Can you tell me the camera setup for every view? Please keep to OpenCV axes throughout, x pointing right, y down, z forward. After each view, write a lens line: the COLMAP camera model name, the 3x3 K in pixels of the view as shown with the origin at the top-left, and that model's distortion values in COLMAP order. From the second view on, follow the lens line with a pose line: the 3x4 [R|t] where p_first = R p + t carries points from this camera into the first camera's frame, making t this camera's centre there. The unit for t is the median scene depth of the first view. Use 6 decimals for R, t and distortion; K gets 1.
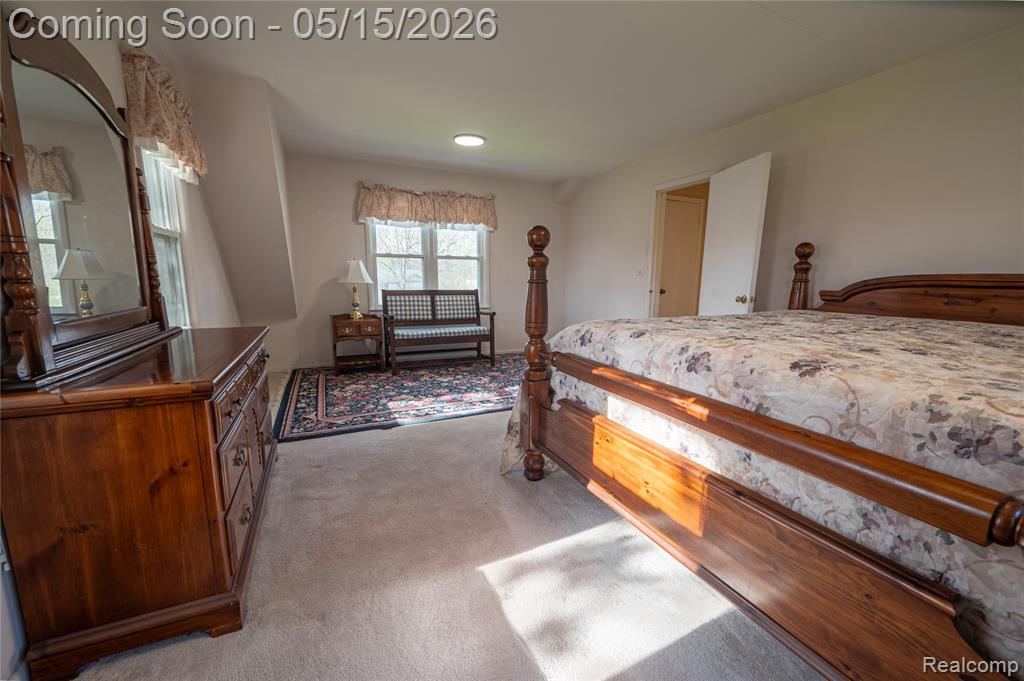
lens RADIAL K [[410.6, 0, 515.5], [0, 410.6, 345.2], [0, 0, 1]] dist [-0.001923, -0.000253]
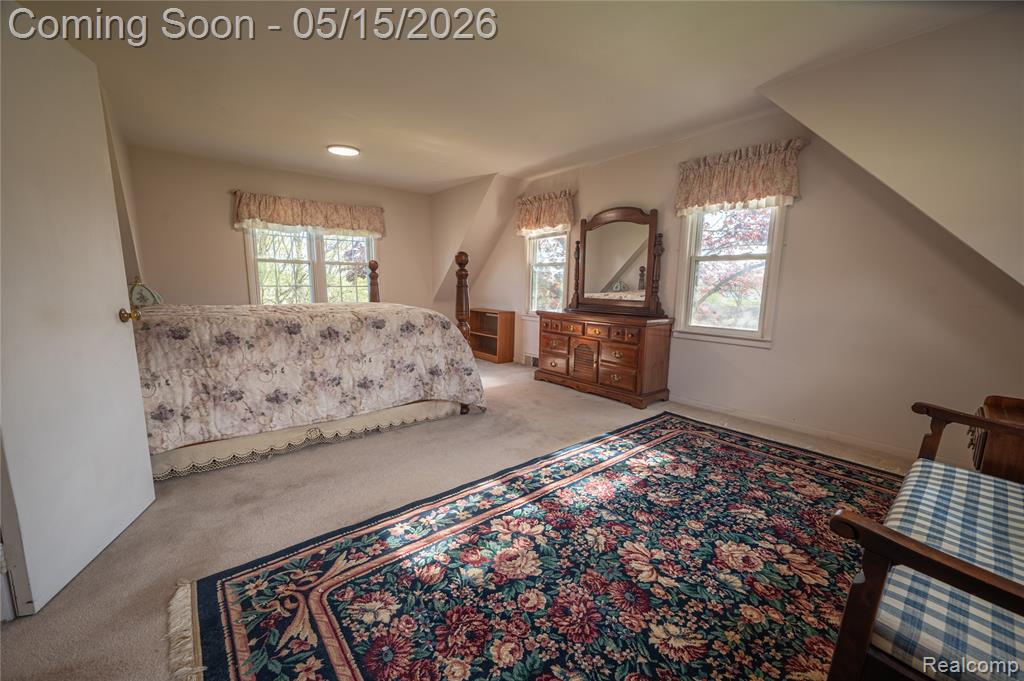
lens RADIAL K [[410.6, 0, 515.5], [0, 410.6, 345.2], [0, 0, 1]] dist [-0.001923, -0.000253]
pose [[-0.966761, 0.019298, -0.254953, 0.153610], [-0.062045, 0.949637, 0.307148, -0.257788], [0.248041, 0.312757, -0.916875, 1.507246]]
